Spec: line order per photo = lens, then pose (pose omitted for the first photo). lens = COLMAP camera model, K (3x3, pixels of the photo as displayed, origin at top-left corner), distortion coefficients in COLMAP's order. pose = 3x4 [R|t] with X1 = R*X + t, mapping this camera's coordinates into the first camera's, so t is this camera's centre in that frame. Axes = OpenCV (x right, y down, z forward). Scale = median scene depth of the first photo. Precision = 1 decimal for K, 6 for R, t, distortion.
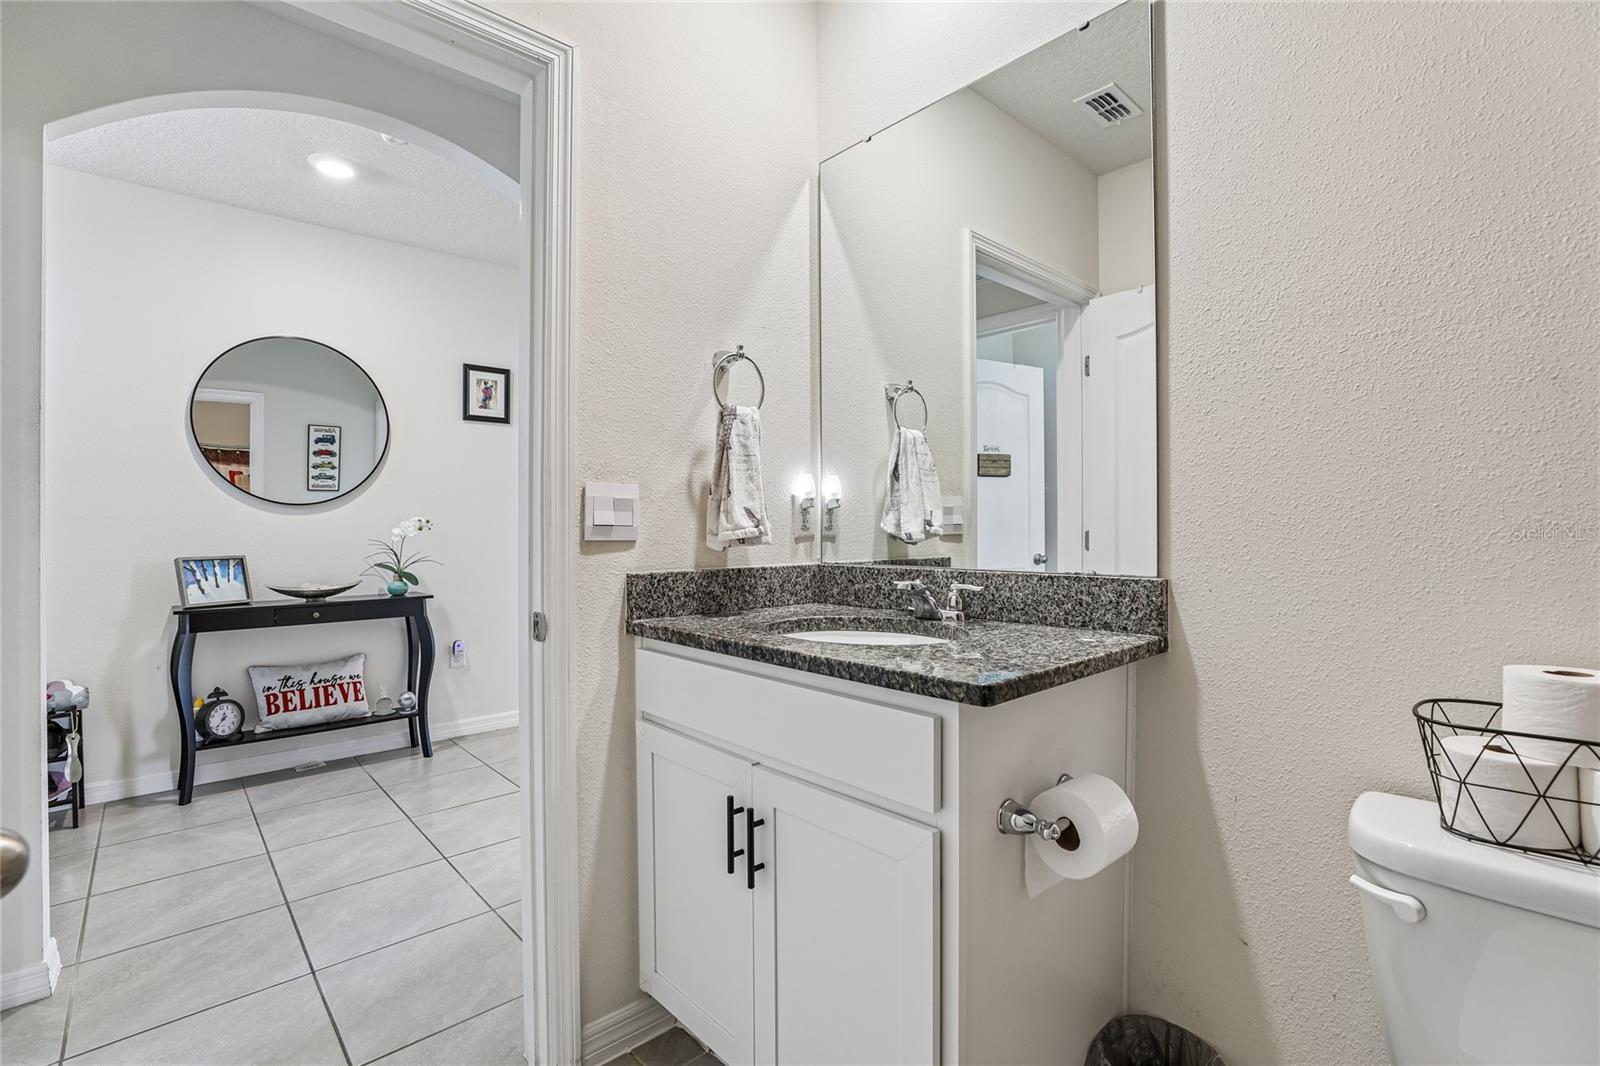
lens RADIAL K [[728.7, 0, 803.6], [0, 728.7, 528.5], [0, 0, 1]] dist [-0.042132, 0.011156]
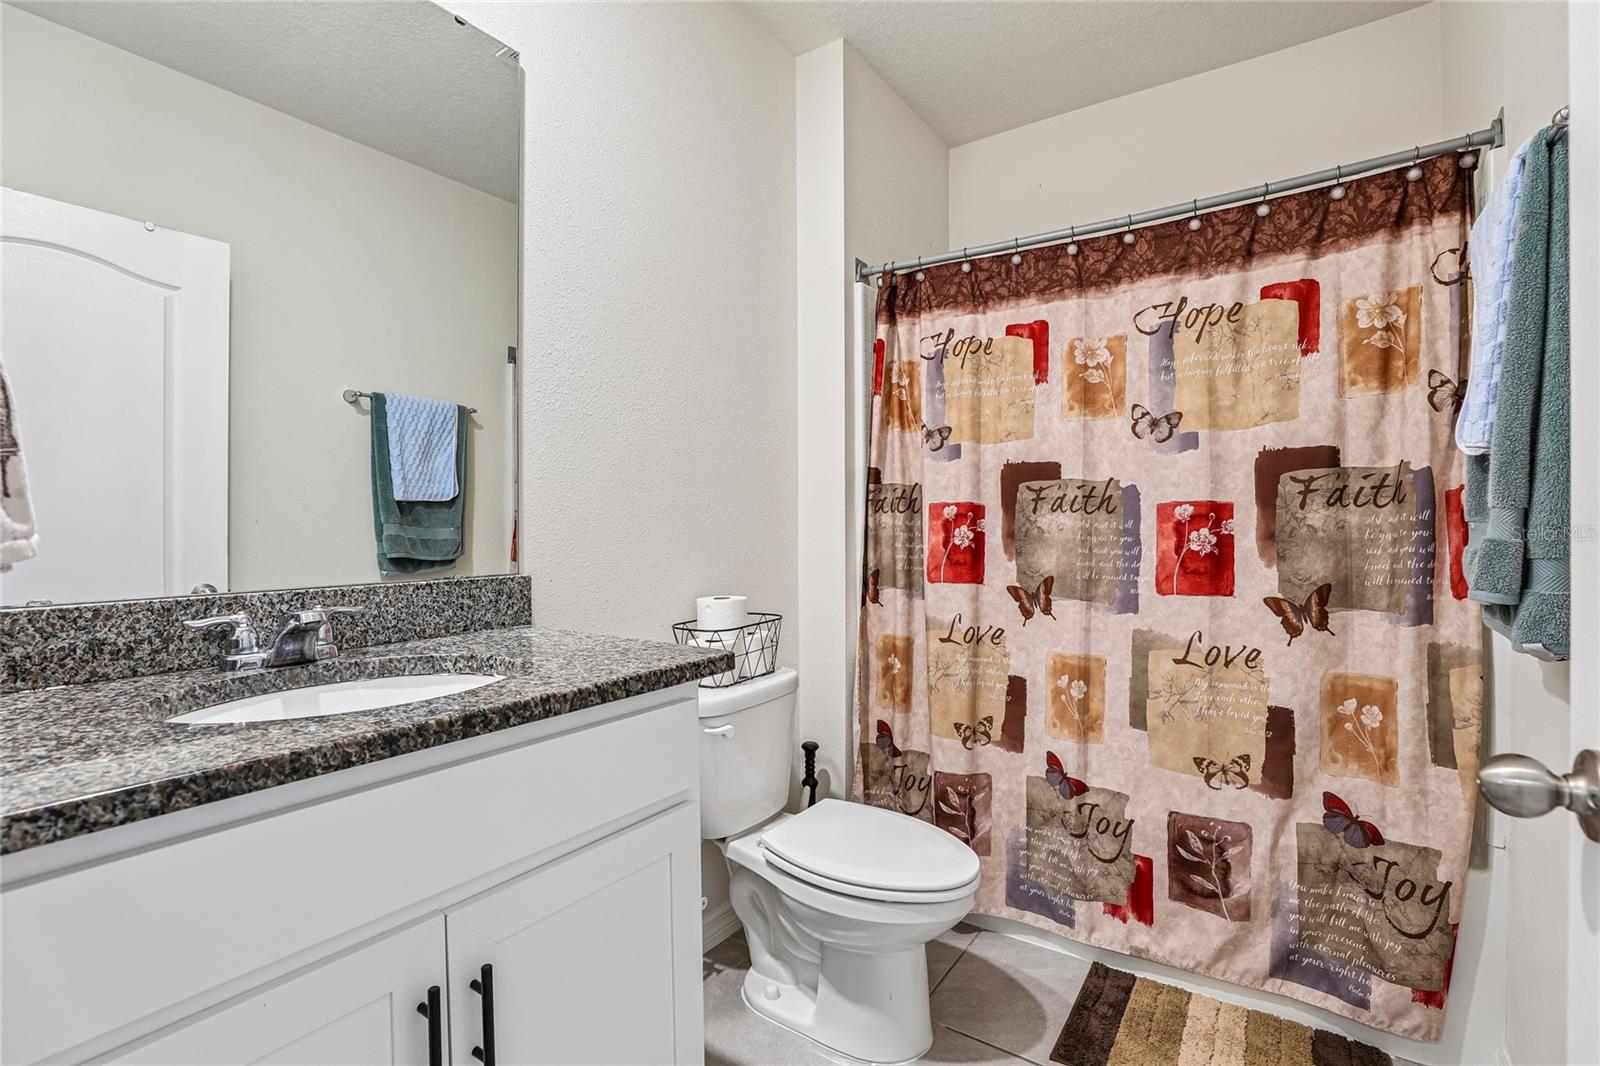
lens RADIAL K [[728.7, 0, 809.4], [0, 728.7, 533.6], [0, 0, 1]] dist [-0.042132, 0.011156]
pose [[-0.237961, -0.003057, 0.971270, -1.010845], [0.007023, 0.999963, 0.004868, 0.002398], [-0.971249, 0.007979, -0.237931, 1.158181]]
